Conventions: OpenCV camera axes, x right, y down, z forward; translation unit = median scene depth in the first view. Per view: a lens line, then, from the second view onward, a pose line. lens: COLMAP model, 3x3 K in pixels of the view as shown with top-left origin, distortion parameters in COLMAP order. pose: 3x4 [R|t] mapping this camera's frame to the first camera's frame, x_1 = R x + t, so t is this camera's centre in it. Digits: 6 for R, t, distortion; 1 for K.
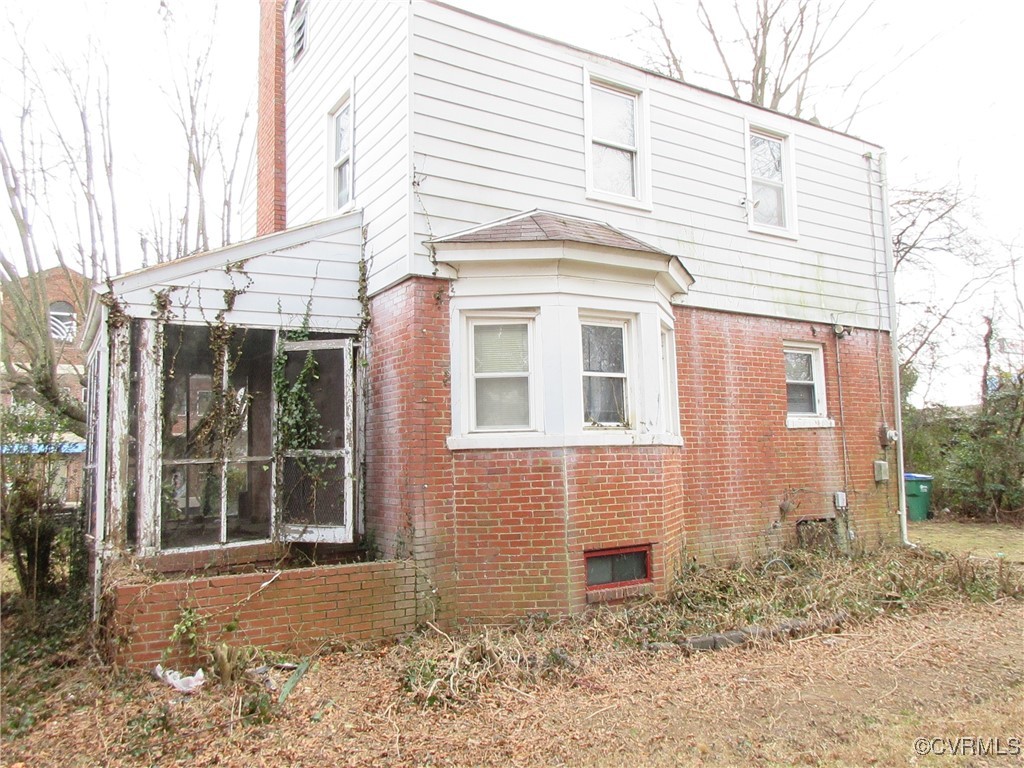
lens RADIAL K [[766.8, 0, 512.0], [0, 766.8, 384.0], [0, 0, 1]] dist [0.004249, 0.003594]
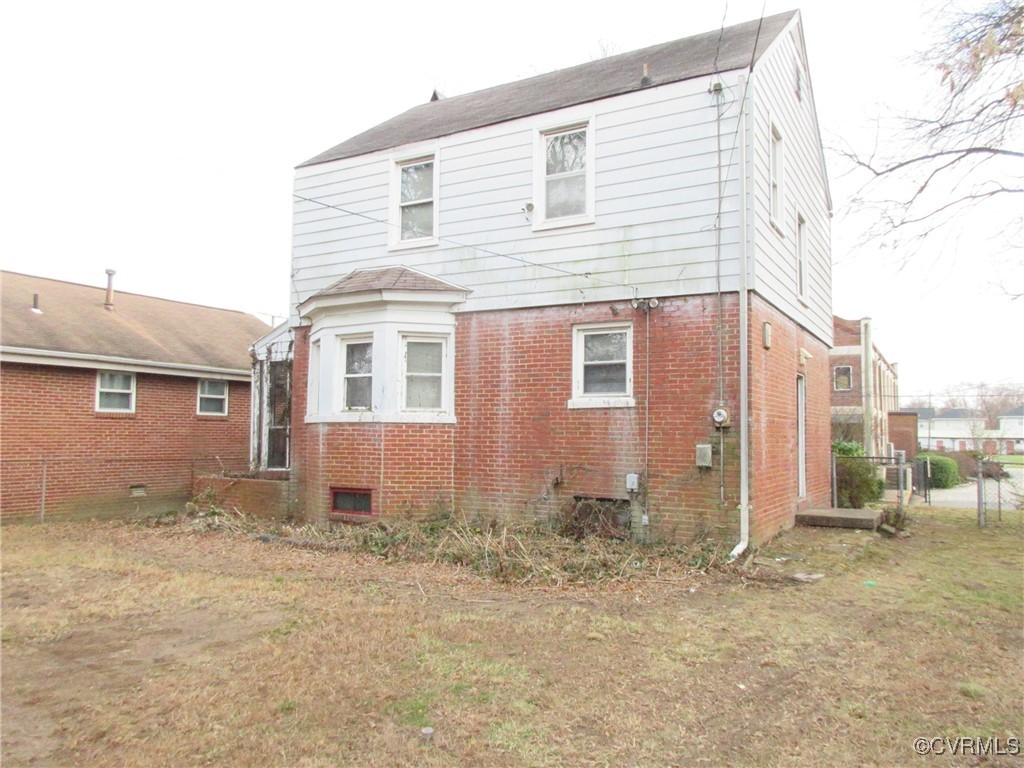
lens RADIAL K [[766.8, 0, 512.0], [0, 766.8, 384.0], [0, 0, 1]] dist [0.004249, 0.003594]
pose [[0.470928, -0.030896, -0.881630, 1.362721], [0.063104, 0.998006, -0.001267, 0.021914], [0.879912, -0.055038, 0.471939, 0.470081]]
